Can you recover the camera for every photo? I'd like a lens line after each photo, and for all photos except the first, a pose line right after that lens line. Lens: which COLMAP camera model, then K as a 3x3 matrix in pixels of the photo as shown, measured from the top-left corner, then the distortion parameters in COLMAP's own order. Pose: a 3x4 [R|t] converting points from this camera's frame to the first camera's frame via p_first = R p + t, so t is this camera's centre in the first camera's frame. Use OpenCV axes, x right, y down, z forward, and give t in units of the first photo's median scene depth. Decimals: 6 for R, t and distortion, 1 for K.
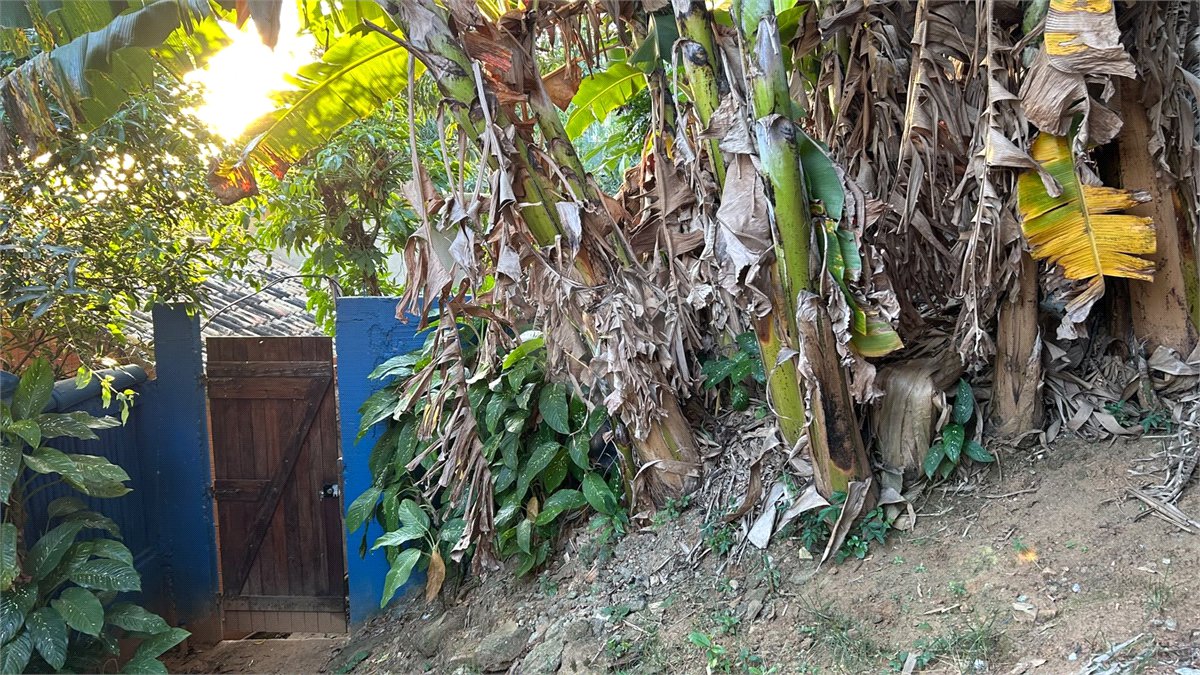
lens RADIAL K [[908.1, 0, 604.6], [0, 908.1, 336.5], [0, 0, 1]] dist [0.033244, -0.030336]
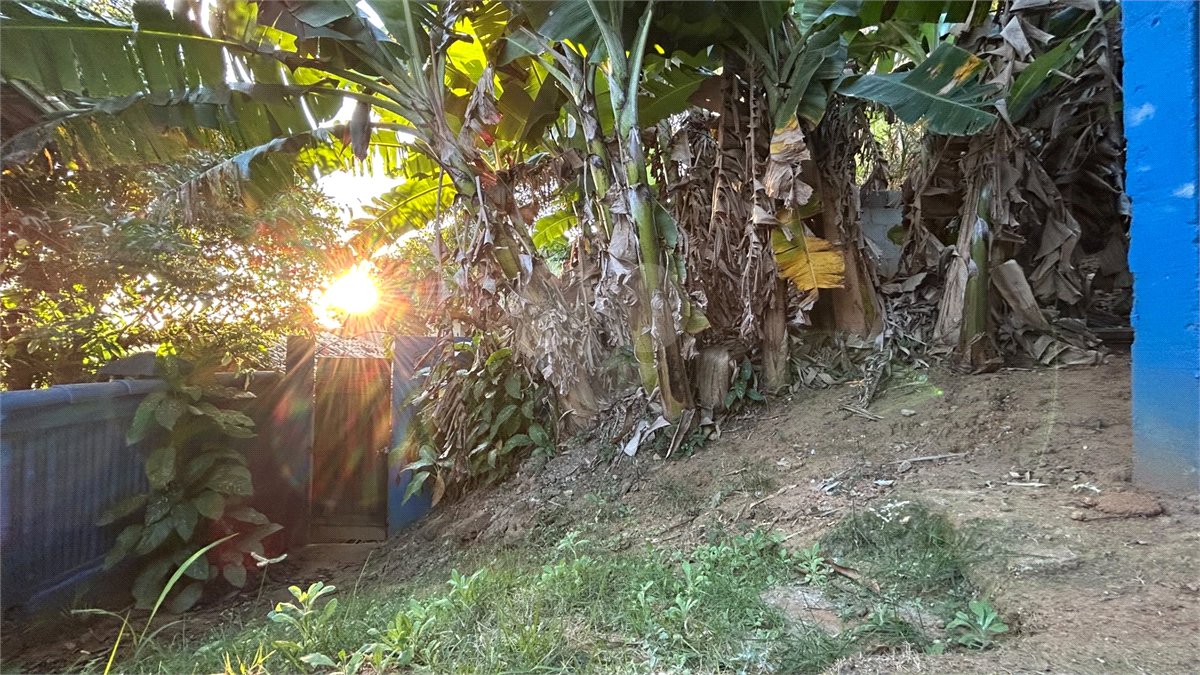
lens RADIAL K [[490.3, 0, 595.1], [0, 490.3, 334.5], [0, 0, 1]] dist [0.000318, -0.000238]
pose [[0.997001, 0.035060, 0.068998, 0.035330], [-0.023234, 0.985974, -0.165273, 0.165739], [-0.073825, 0.163174, 0.983831, 0.081374]]
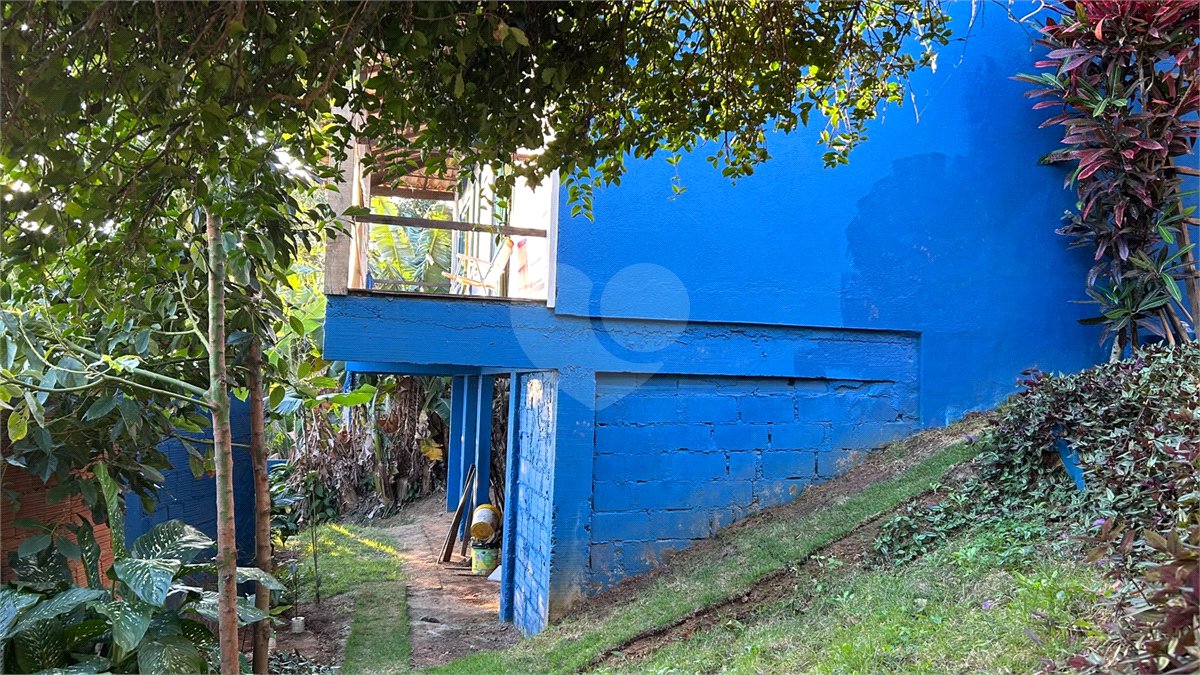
lens RADIAL K [[885.9, 0, 595.6], [0, 885.9, 318.6], [0, 0, 1]] dist [0.053102, -0.042835]
pose [[0.946174, 0.077824, 0.314162, -0.238062], [-0.010316, 0.977419, -0.211056, 0.187239], [-0.323494, 0.196455, 0.925612, -3.683536]]
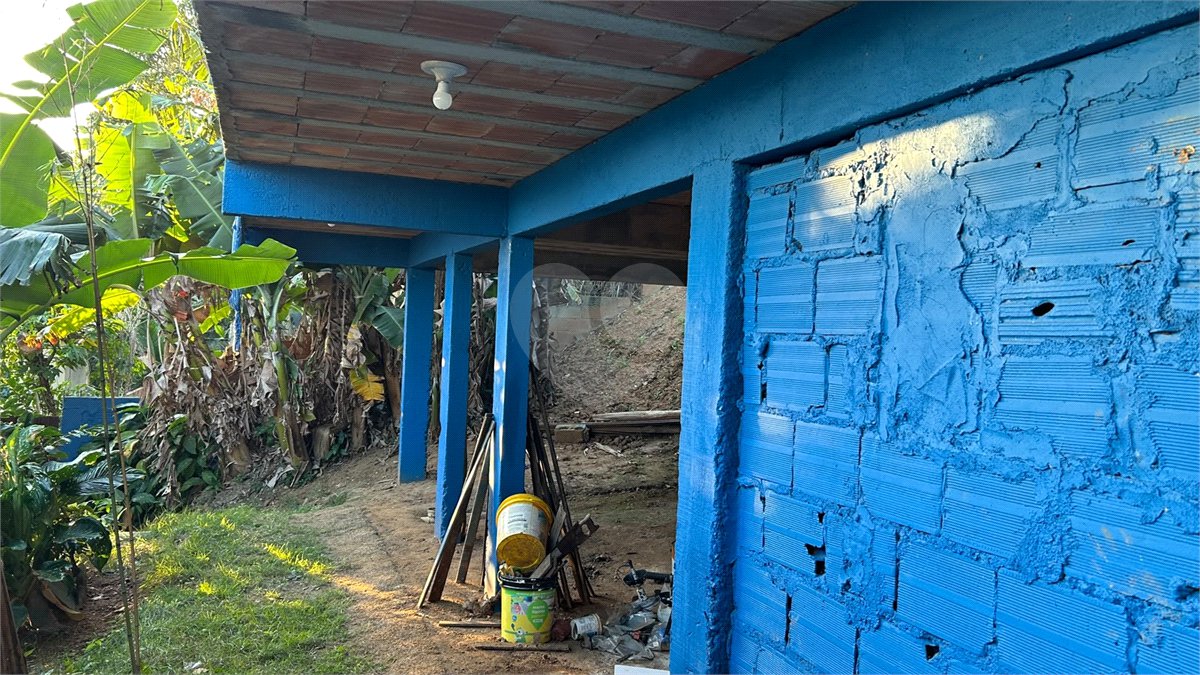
lens RADIAL K [[908.1, 0, 604.6], [0, 908.1, 336.5], [0, 0, 1]] dist [0.033244, -0.030336]
pose [[0.903401, 0.060745, 0.424472, -0.139737], [-0.009688, 0.992553, -0.121424, 0.097117], [-0.428688, 0.105582, 0.897262, -2.201408]]
